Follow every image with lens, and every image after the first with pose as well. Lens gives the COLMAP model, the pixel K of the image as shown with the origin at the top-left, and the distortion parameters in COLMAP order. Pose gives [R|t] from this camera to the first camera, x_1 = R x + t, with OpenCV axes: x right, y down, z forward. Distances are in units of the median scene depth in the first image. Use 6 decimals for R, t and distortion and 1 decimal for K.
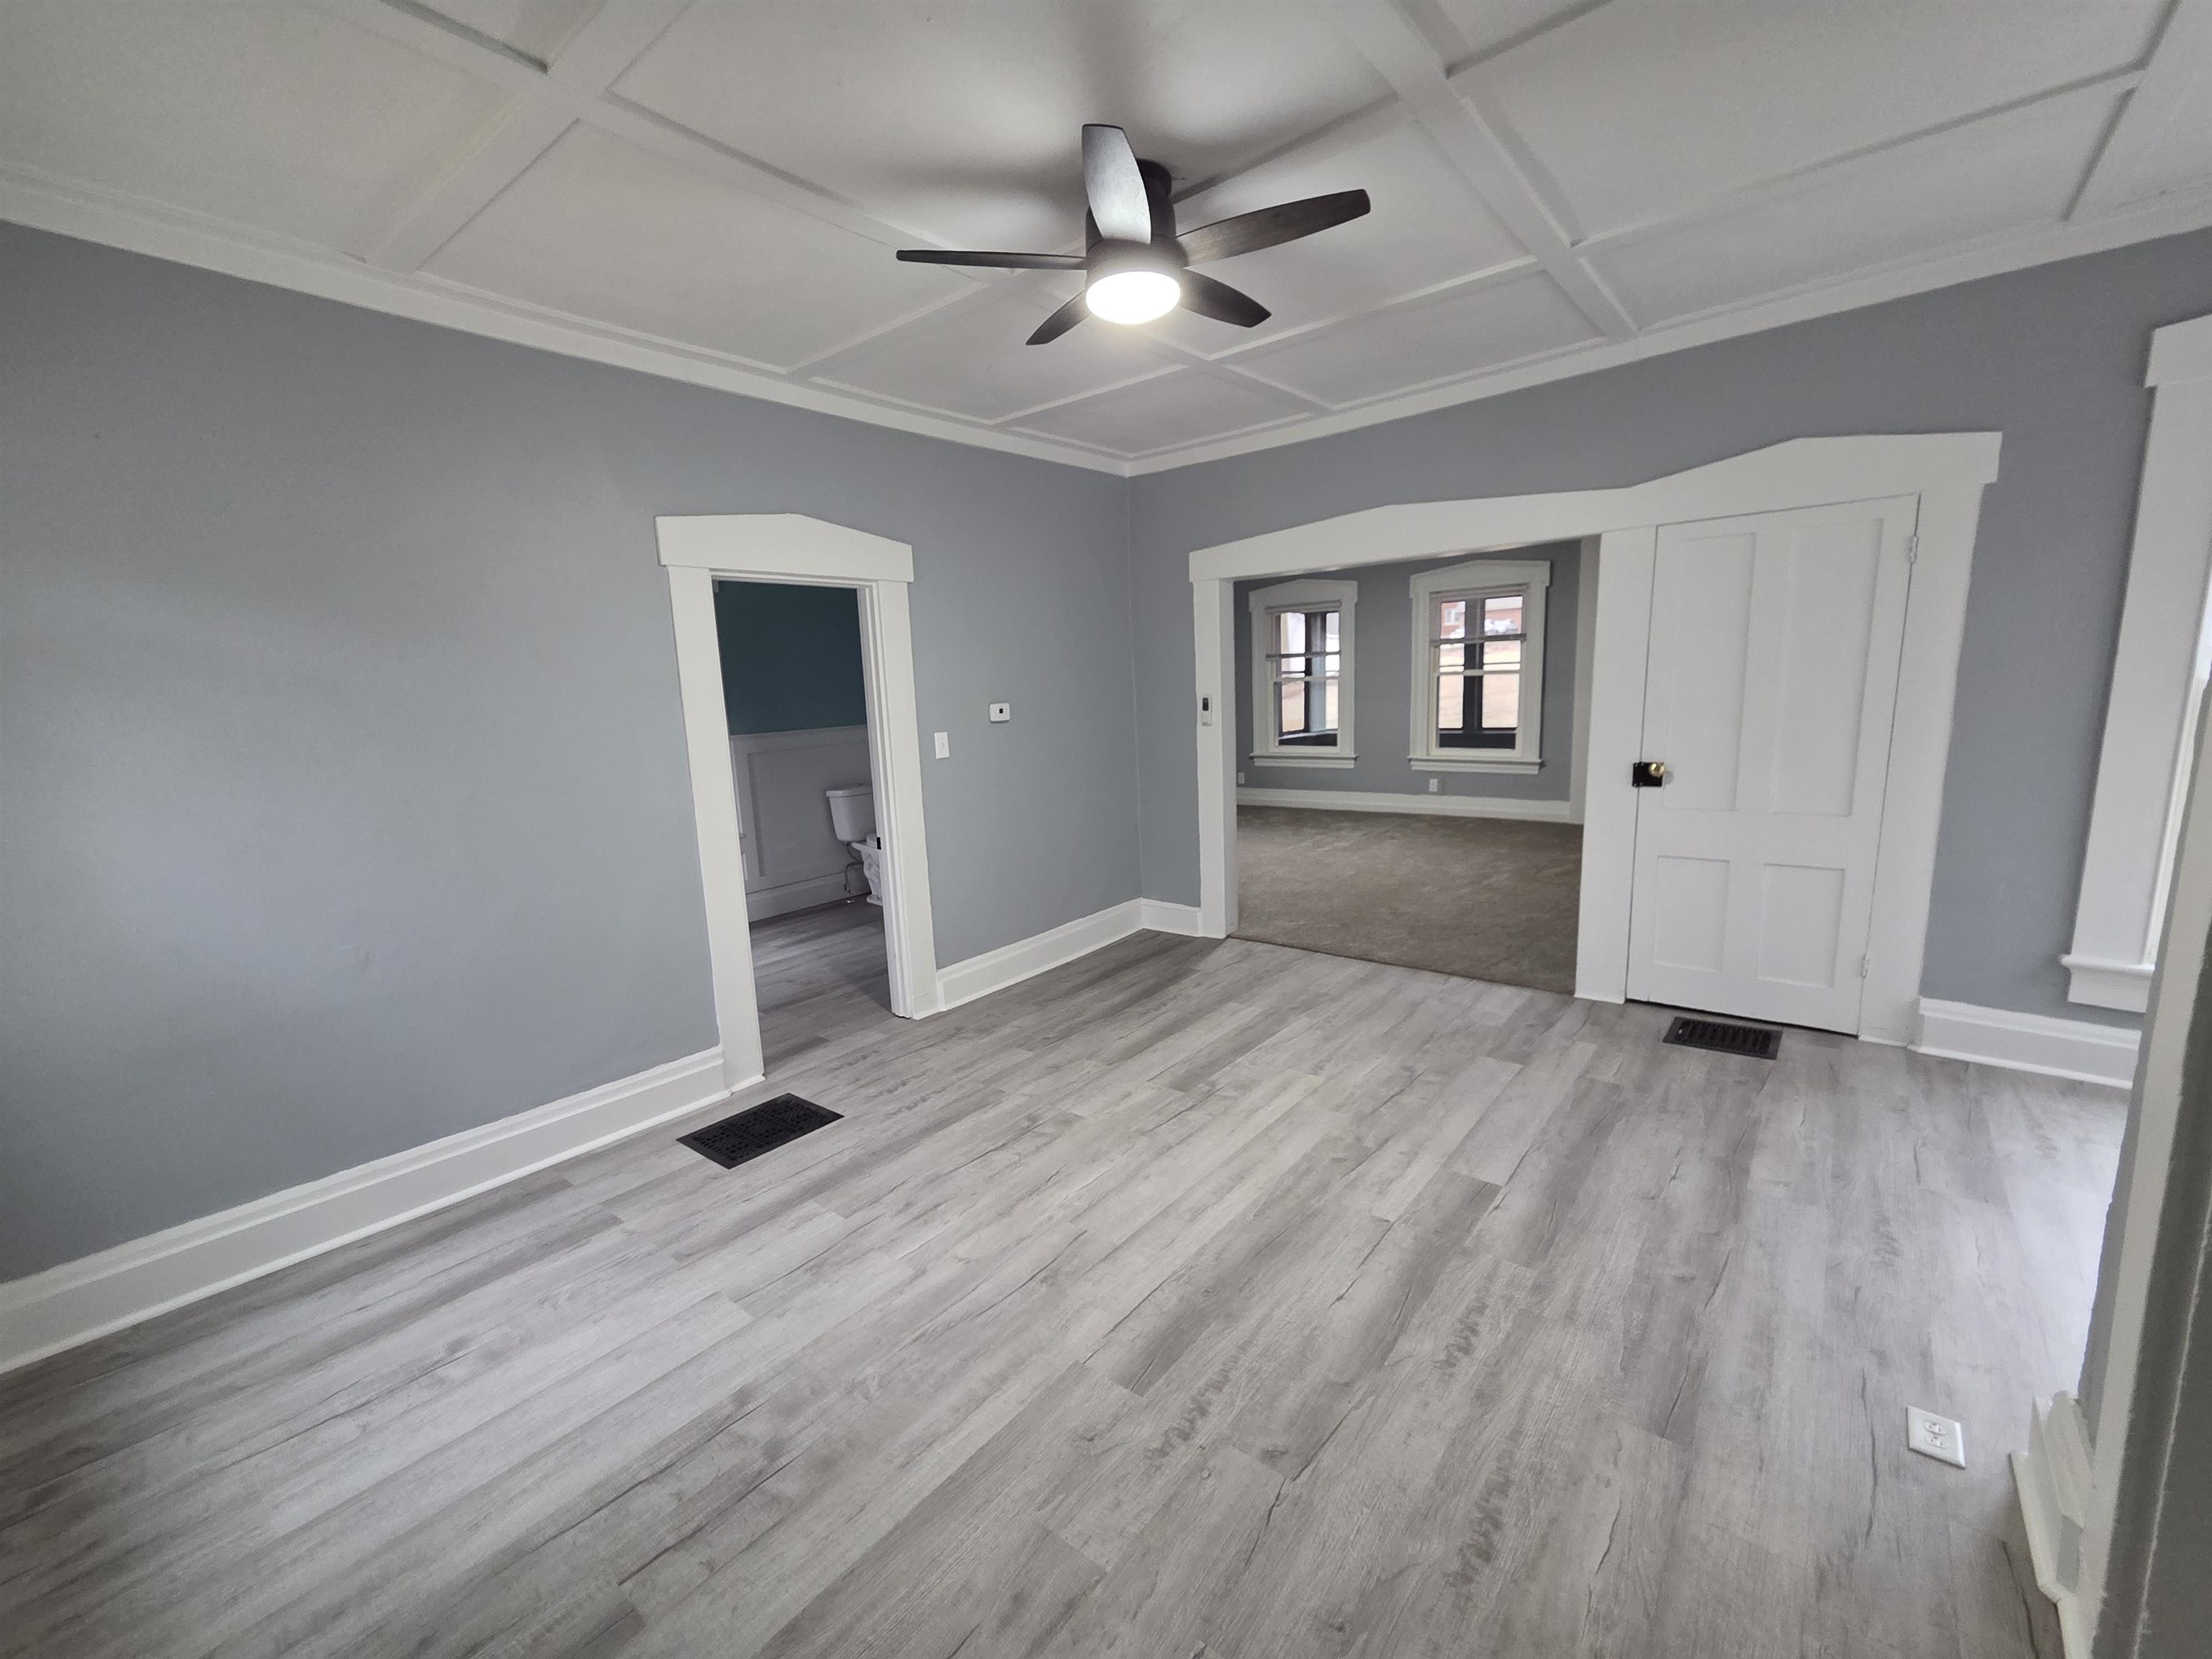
lens RADIAL K [[915.4, 0, 1105.5], [0, 915.4, 819.5], [0, 0, 1]] dist [0.004090, -0.000969]
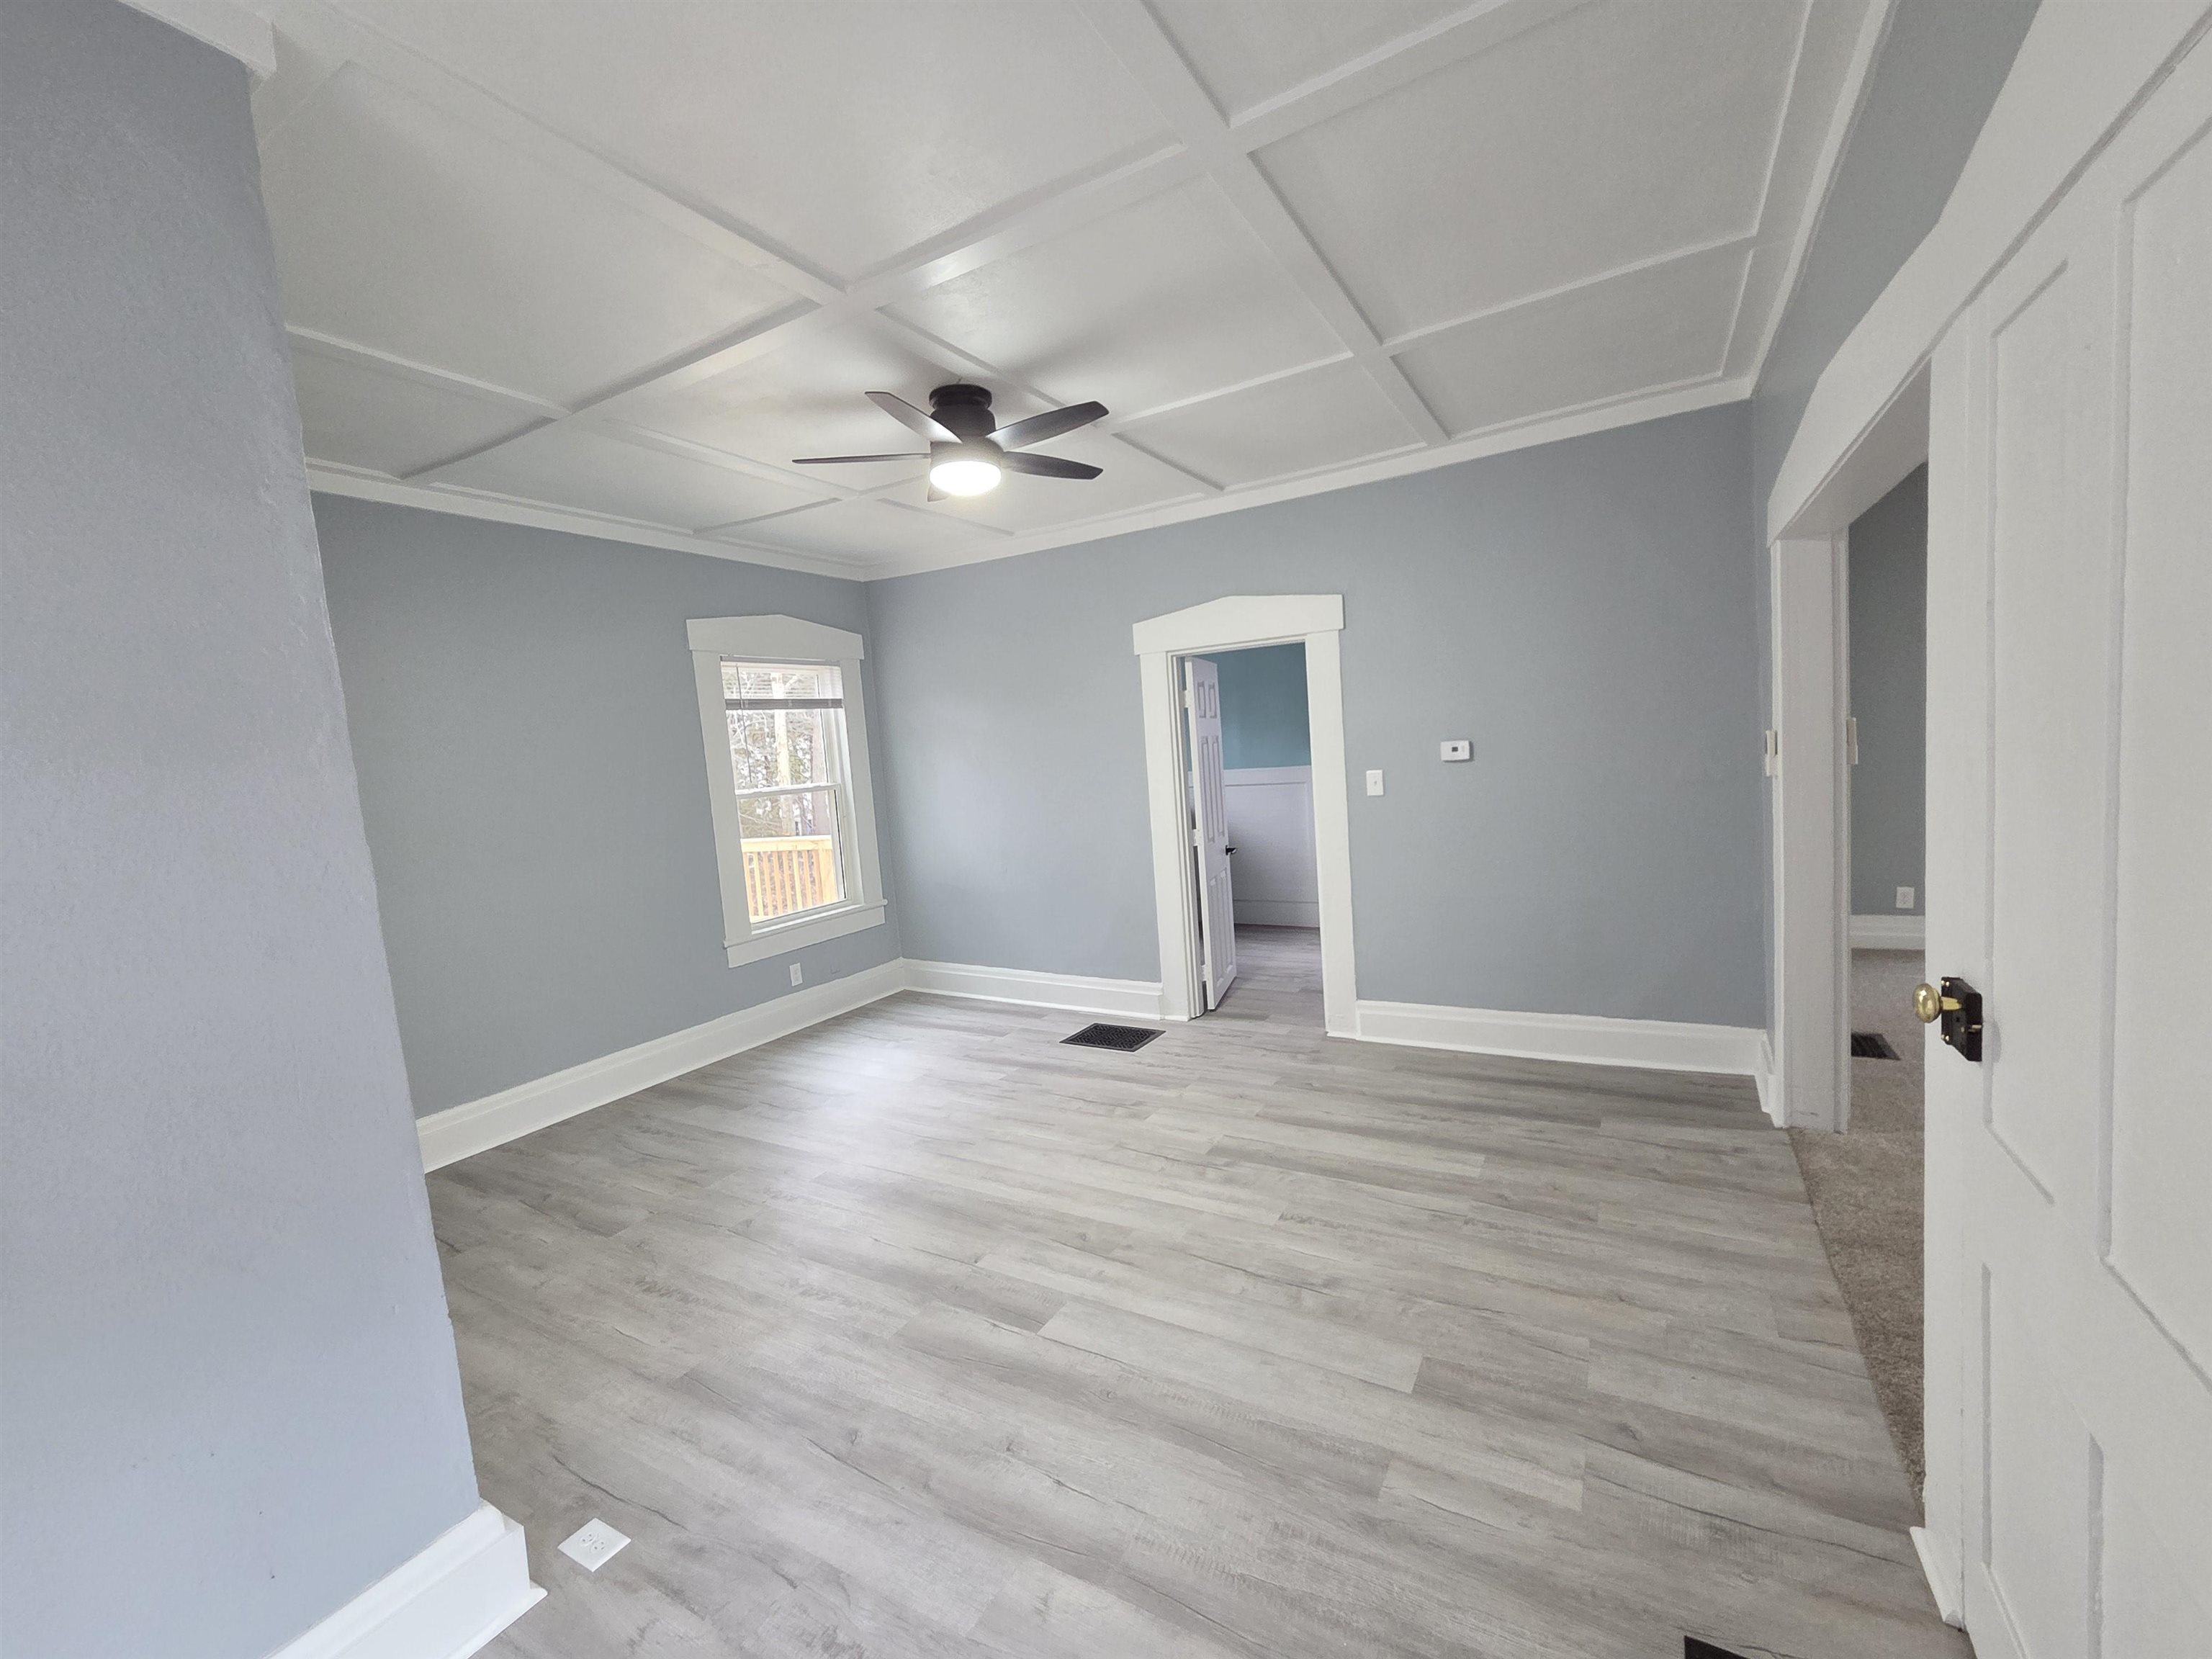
lens RADIAL K [[915.4, 0, 1105.6], [0, 915.4, 836.6], [0, 0, 1]] dist [0.004090, -0.000969]
pose [[0.157684, 0.130210, -0.978867, 1.149451], [-0.084822, 0.989391, 0.117946, -0.174001], [0.983840, 0.064431, 0.167056, 0.811141]]
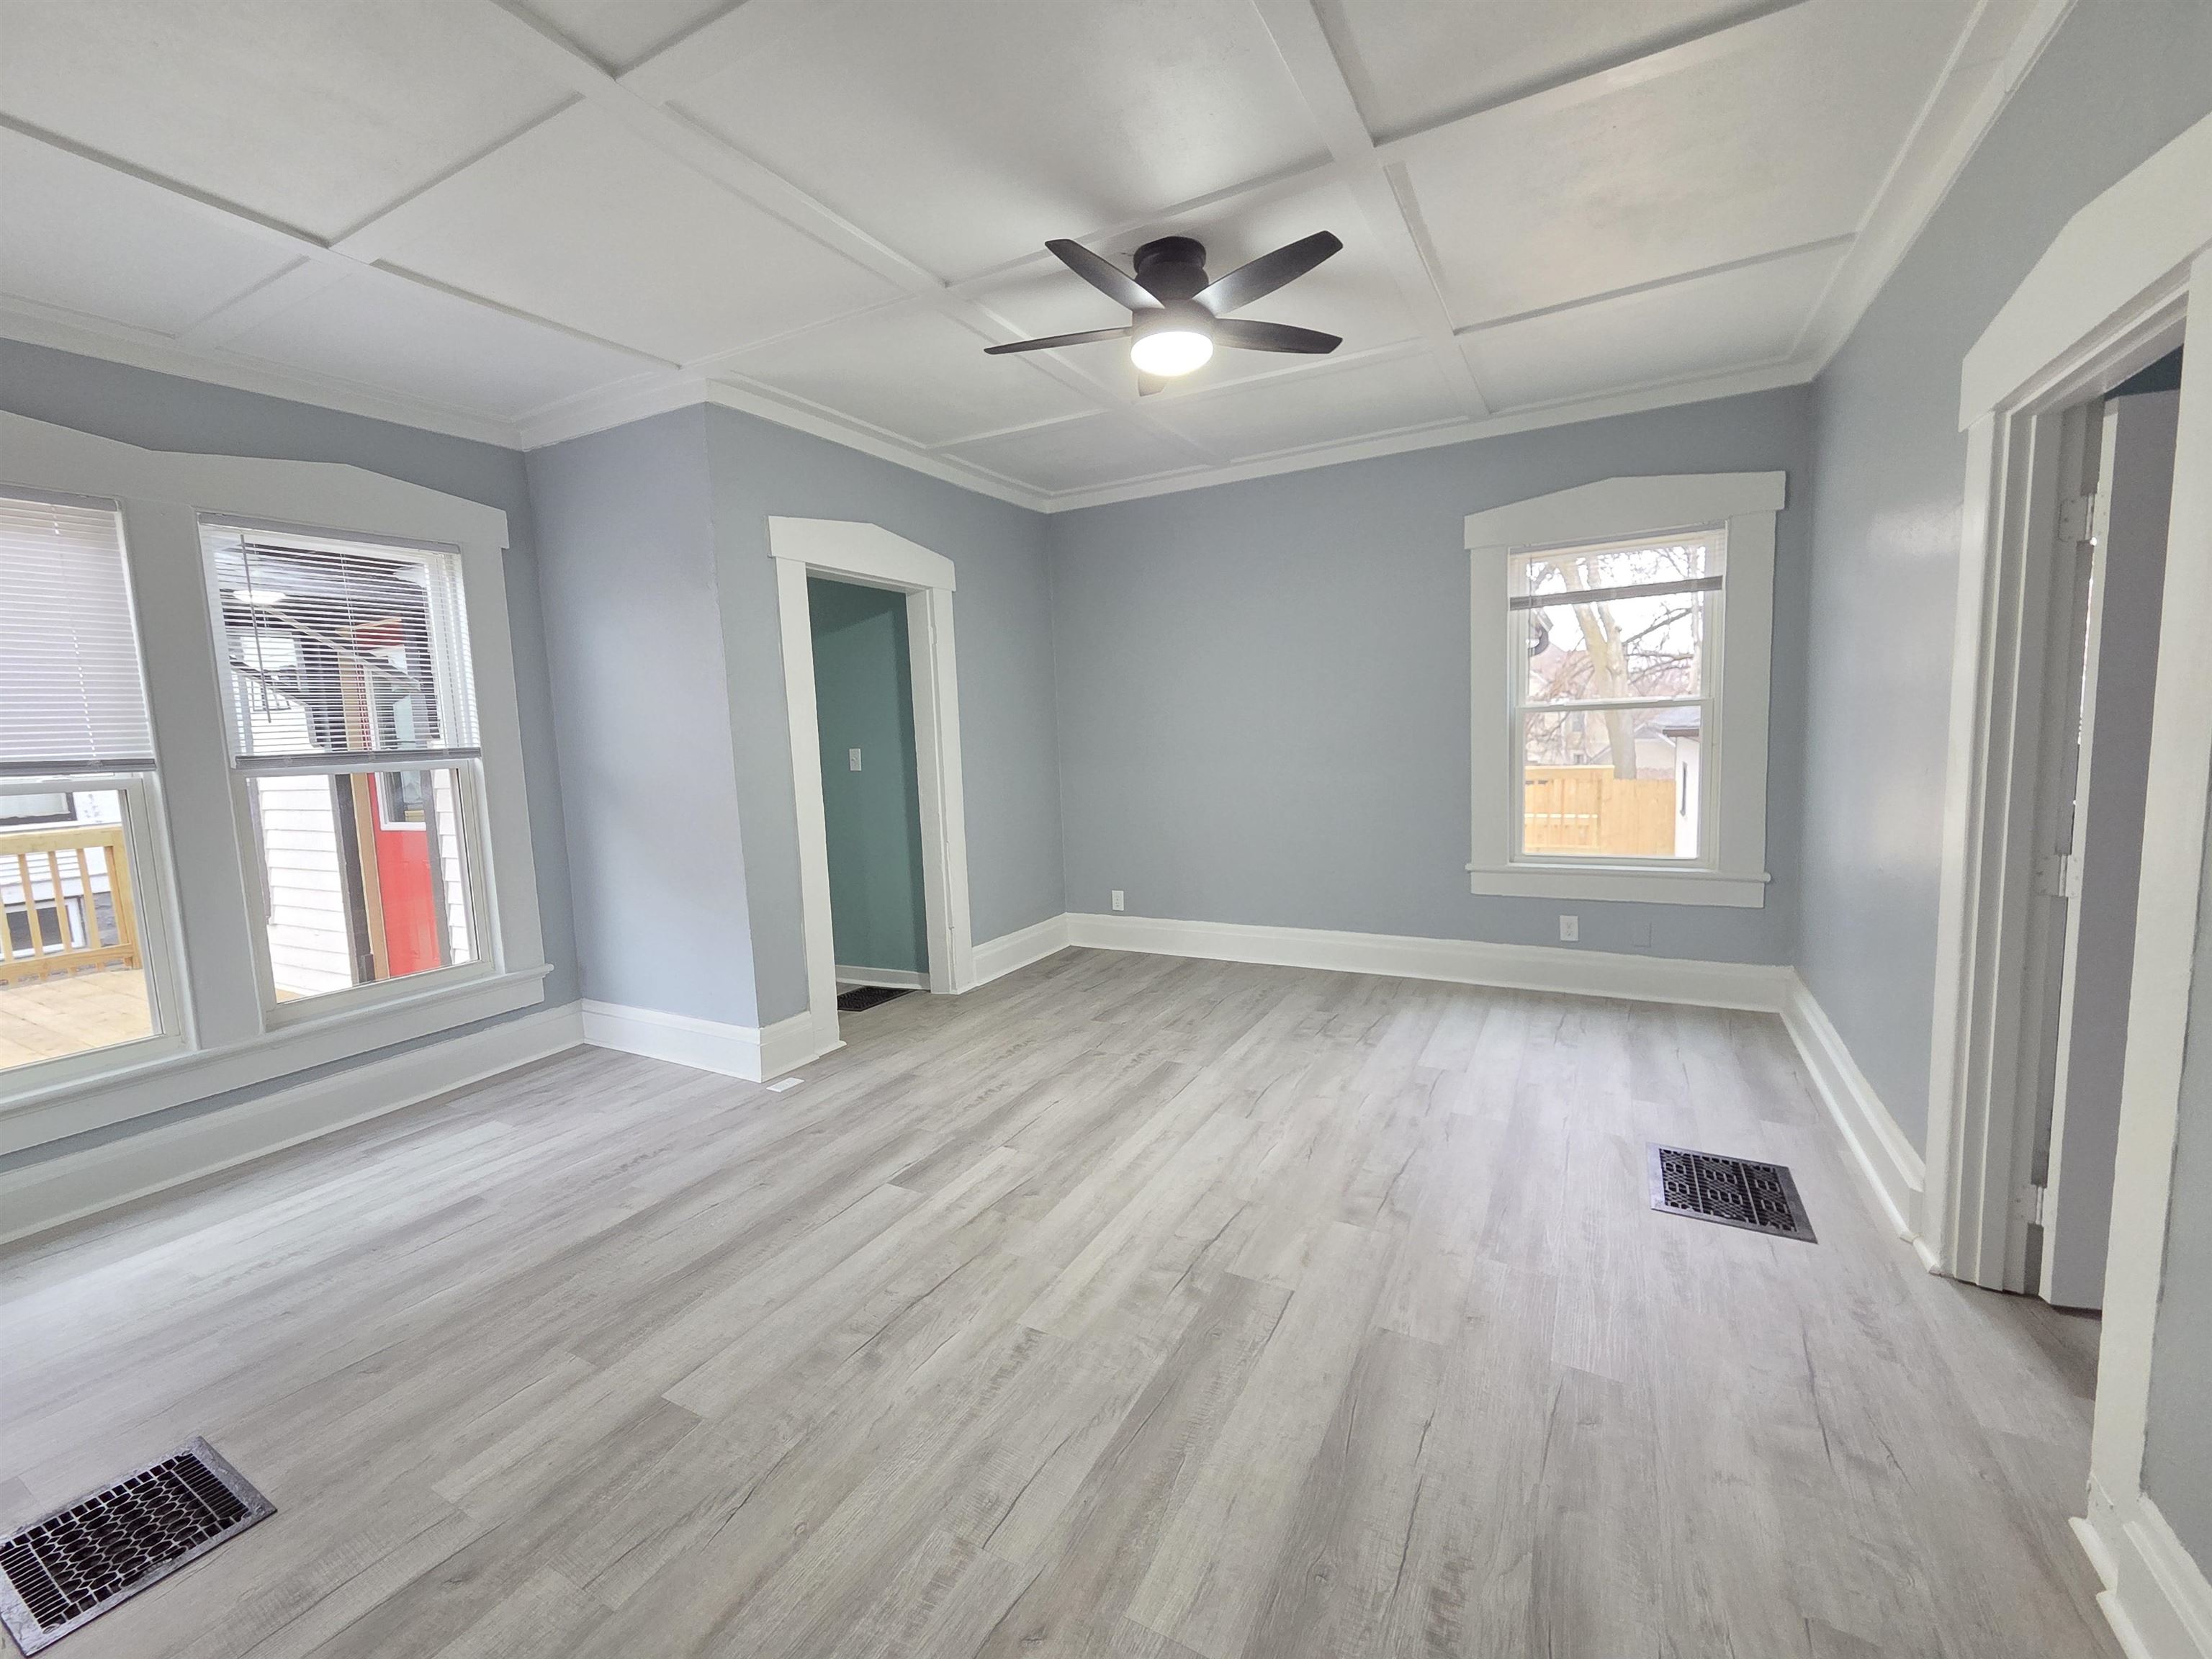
lens RADIAL K [[915.4, 0, 1097.2], [0, 915.4, 834.3], [0, 0, 1]] dist [0.004090, -0.000969]
pose [[-0.981000, 0.102780, -0.164548, 0.299479], [0.055244, 0.961015, 0.270921, -0.238371], [0.185978, 0.256684, -0.948433, 1.781158]]
